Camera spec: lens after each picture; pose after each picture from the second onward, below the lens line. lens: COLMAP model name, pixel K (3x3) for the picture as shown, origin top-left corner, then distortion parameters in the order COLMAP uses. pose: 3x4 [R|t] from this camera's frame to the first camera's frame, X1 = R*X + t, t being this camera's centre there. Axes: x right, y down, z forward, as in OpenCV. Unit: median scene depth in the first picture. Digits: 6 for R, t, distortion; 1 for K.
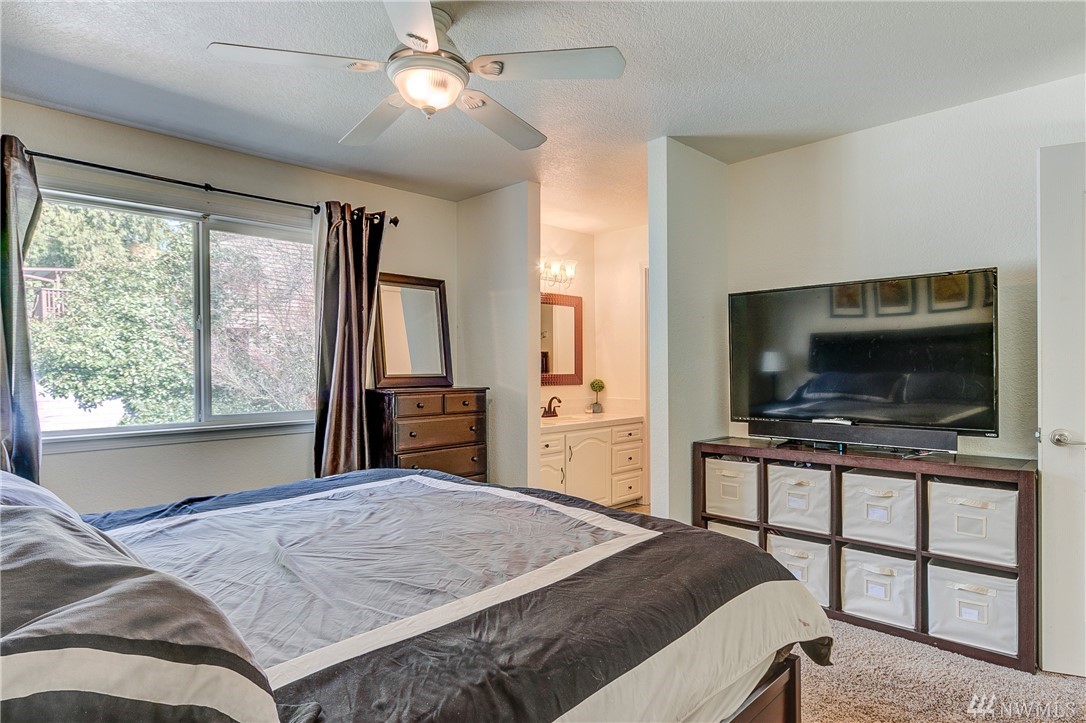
lens RADIAL K [[612.1, 0, 540.2], [0, 612.1, 366.7], [0, 0, 1]] dist [-0.006958, 0.002059]
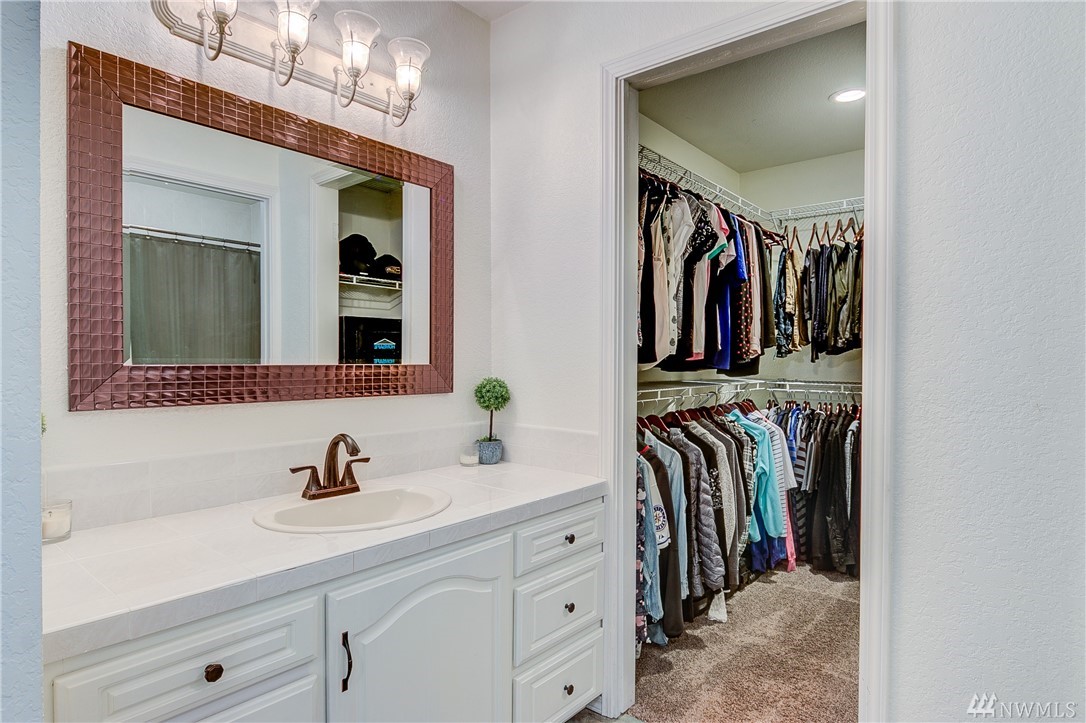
lens RADIAL K [[612.1, 0, 543.8], [0, 612.1, 359.7], [0, 0, 1]] dist [-0.006958, 0.002059]
pose [[0.996283, 0.009293, 0.085638, 0.094220], [-0.010325, 0.999879, 0.011611, 0.003733], [-0.085519, -0.012452, 0.996259, 0.611784]]
